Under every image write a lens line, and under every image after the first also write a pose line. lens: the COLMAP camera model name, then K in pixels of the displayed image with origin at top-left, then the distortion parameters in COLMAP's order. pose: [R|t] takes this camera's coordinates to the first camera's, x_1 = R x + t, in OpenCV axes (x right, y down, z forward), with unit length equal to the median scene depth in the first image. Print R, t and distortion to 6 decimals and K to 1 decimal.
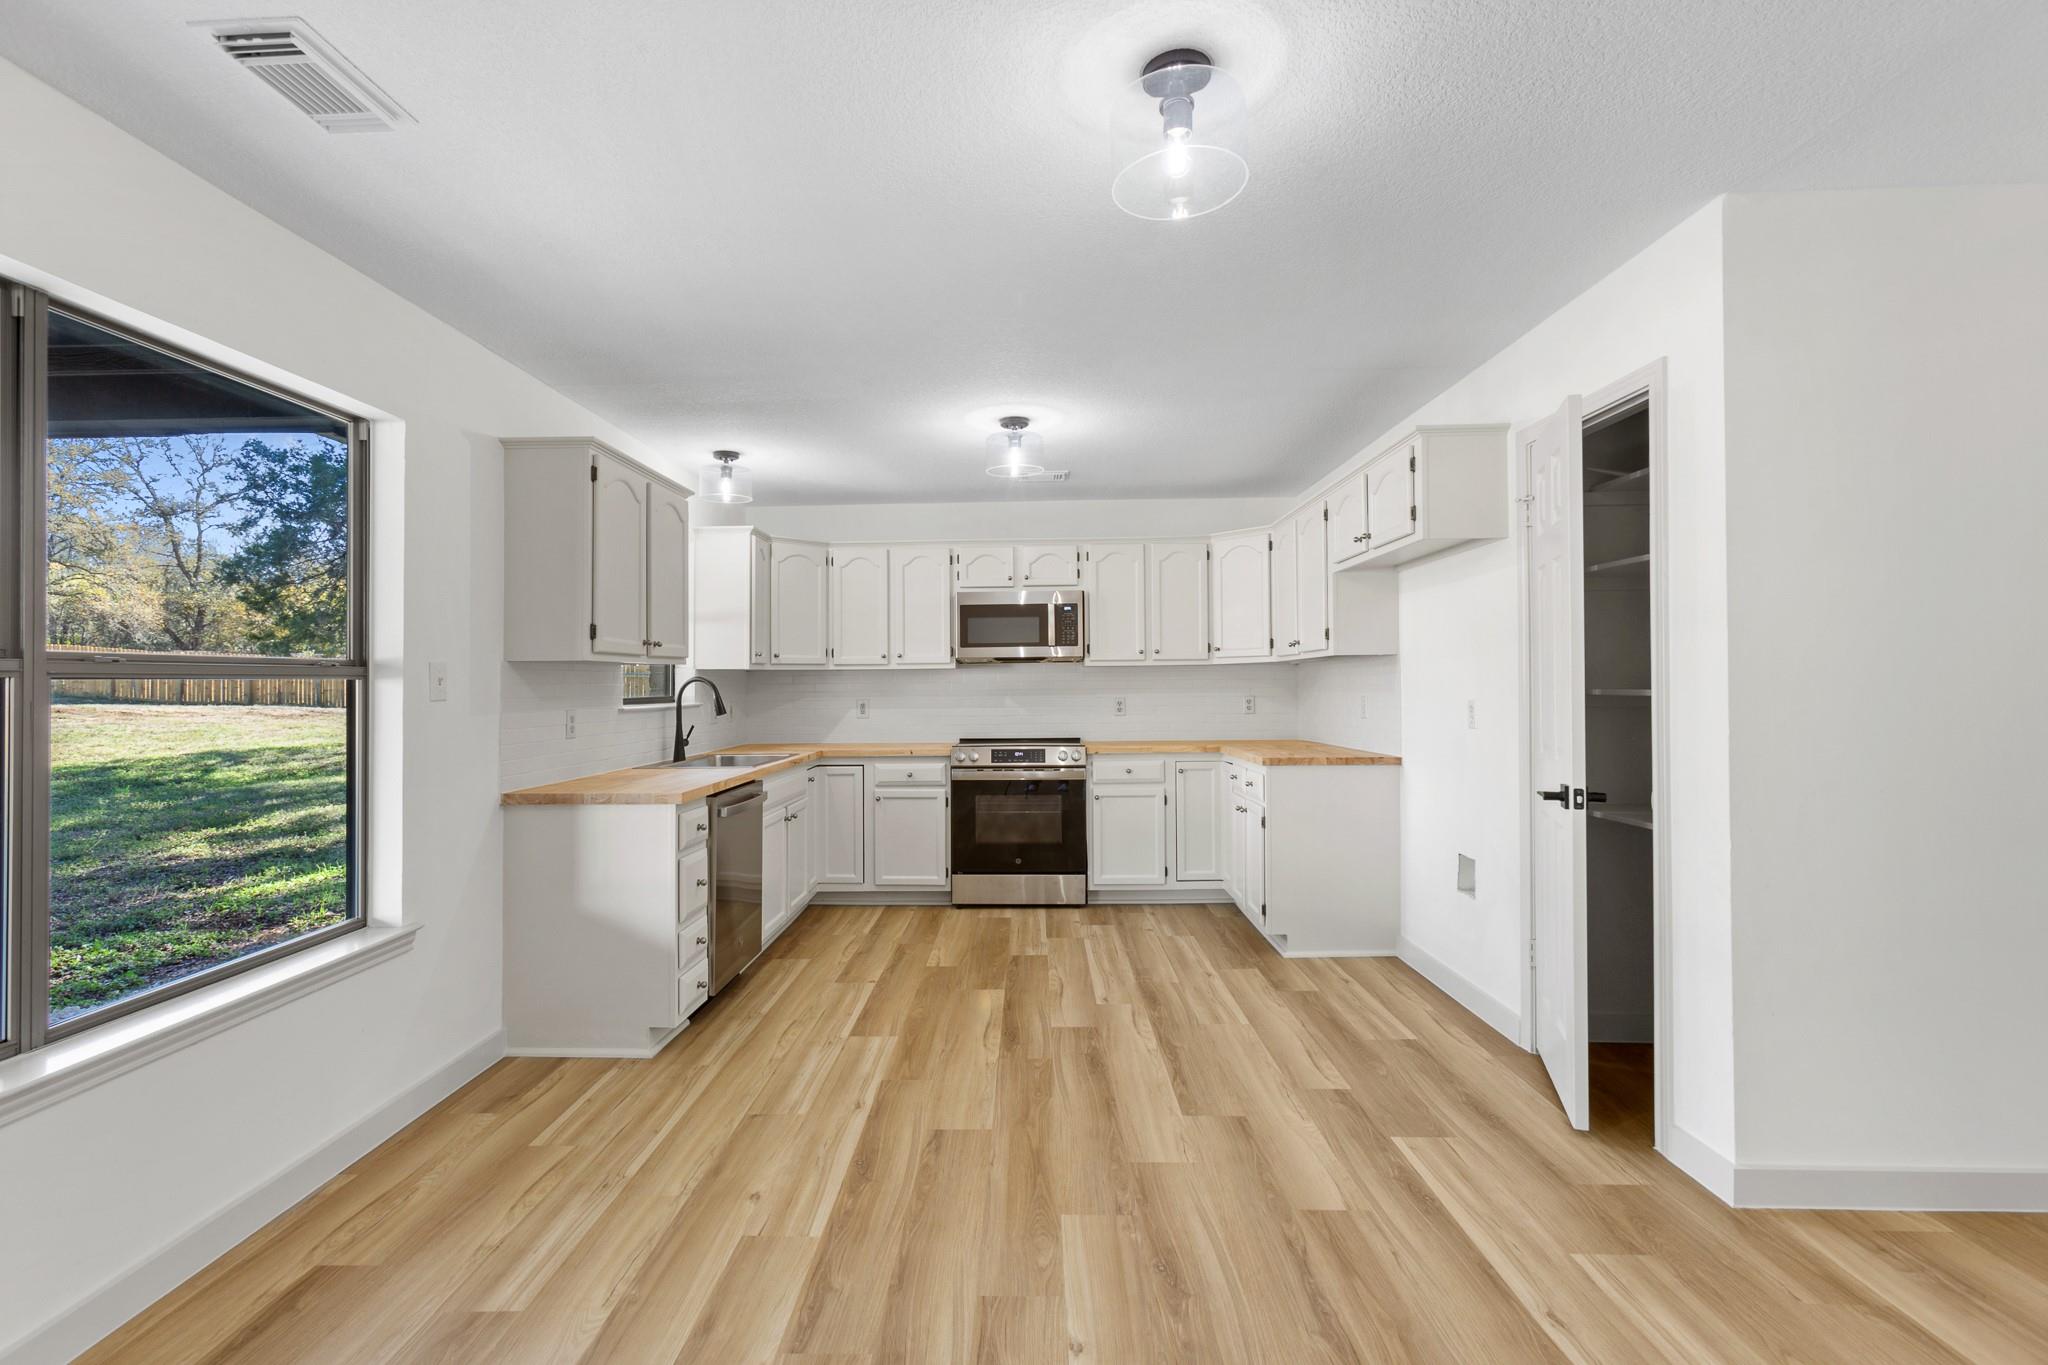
lens RADIAL K [[930.7, 0, 995.9], [0, 930.7, 678.7], [0, 0, 1]] dist [-0.015505, 0.012513]
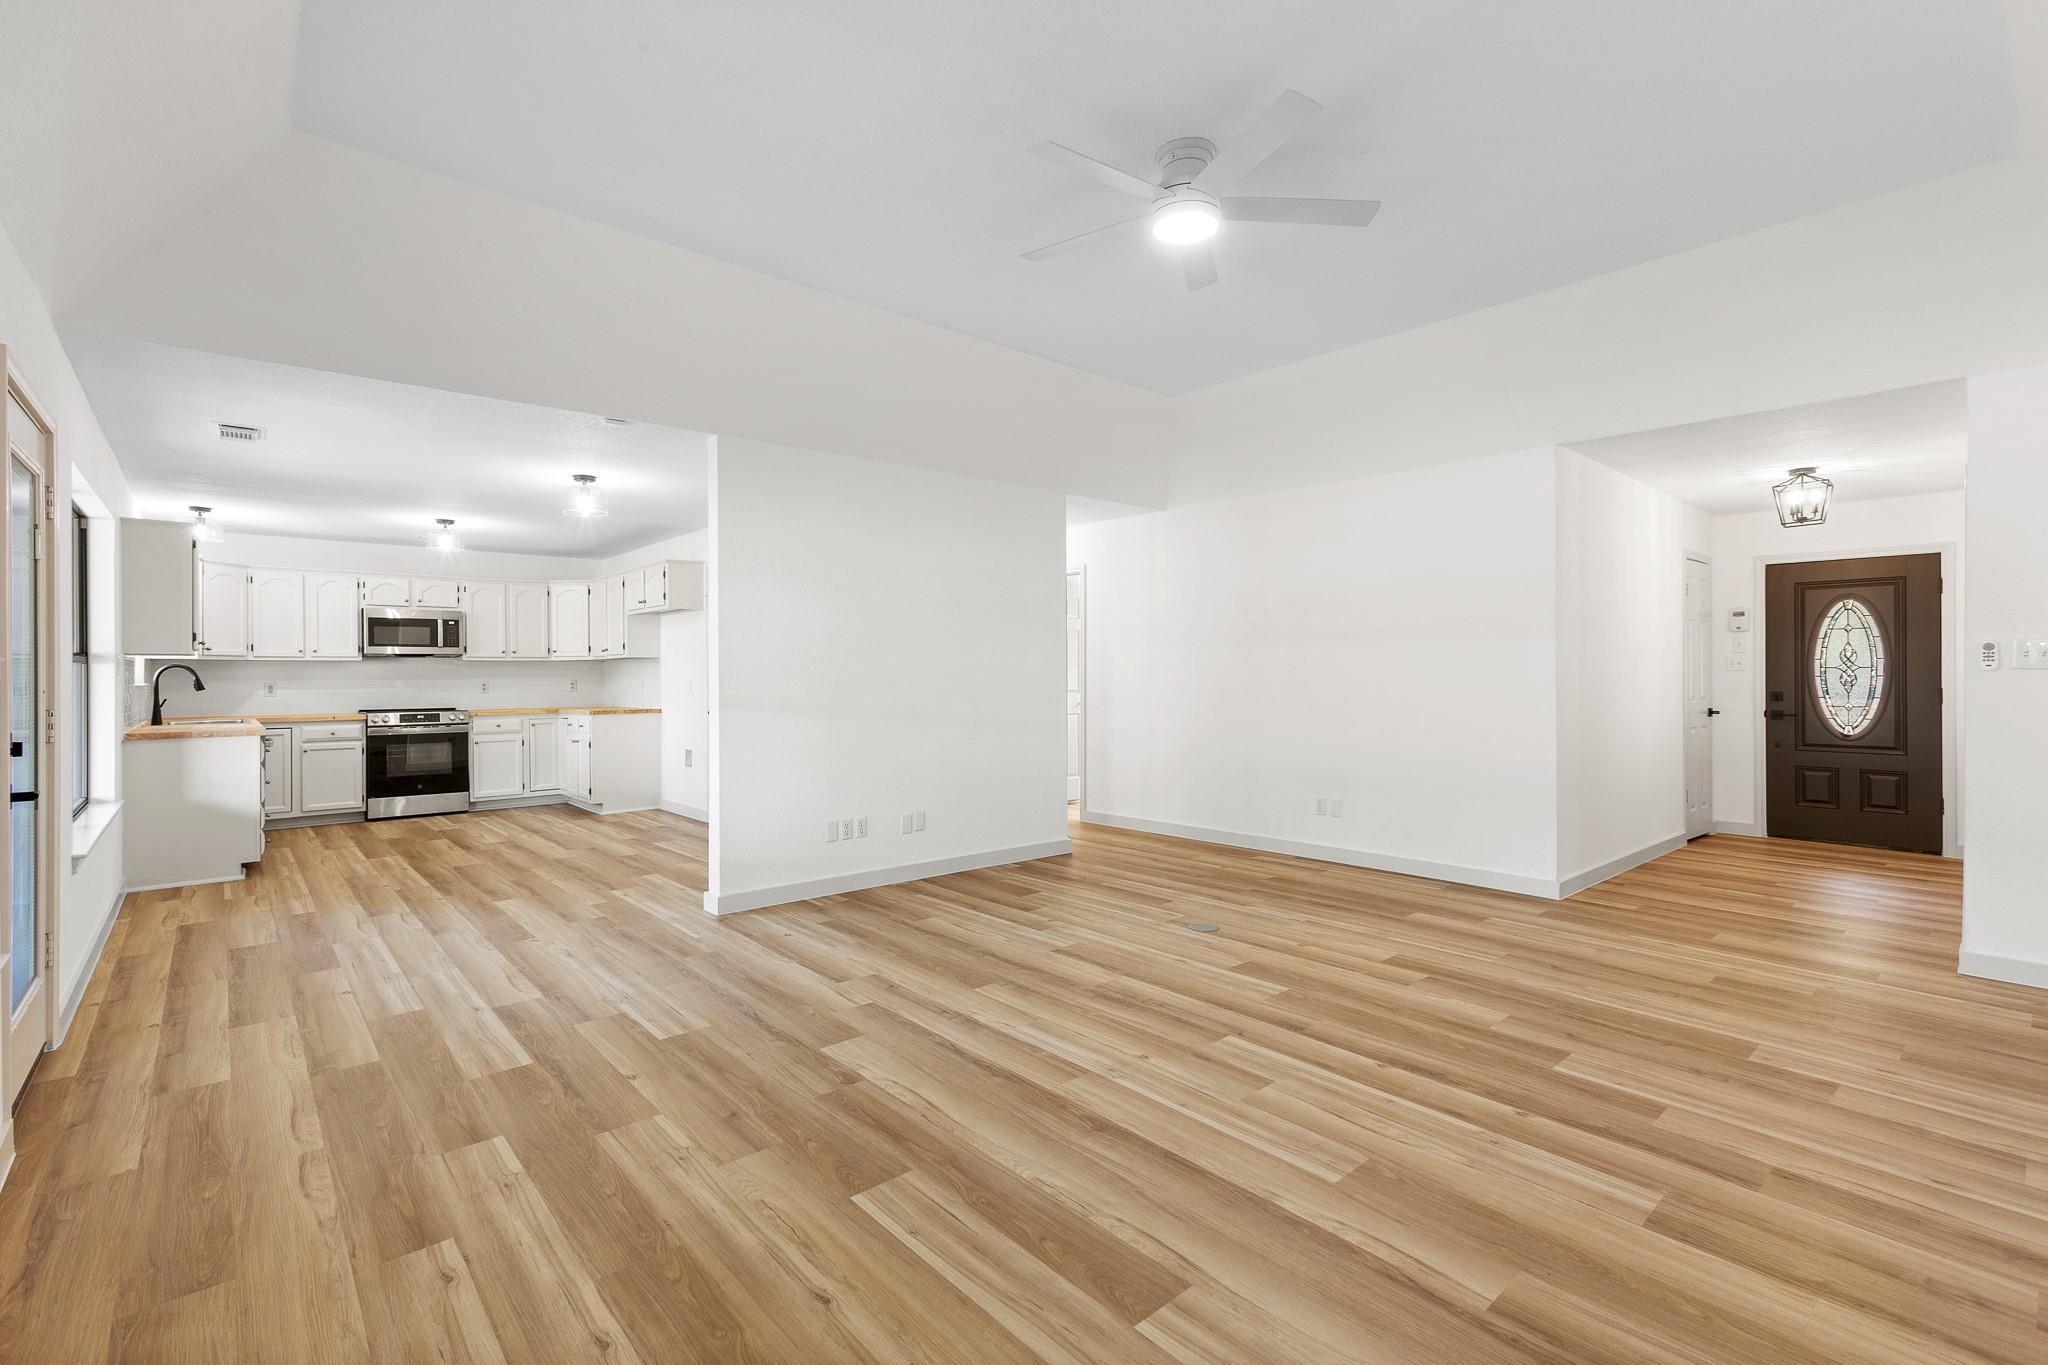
lens RADIAL K [[930.7, 0, 995.9], [0, 930.7, 678.7], [0, 0, 1]] dist [-0.015505, 0.012513]
pose [[0.737493, 0.003363, 0.675346, -0.305060], [-0.007096, 0.999971, 0.002770, 0.006540], [-0.675317, -0.006835, 0.737496, -0.764636]]
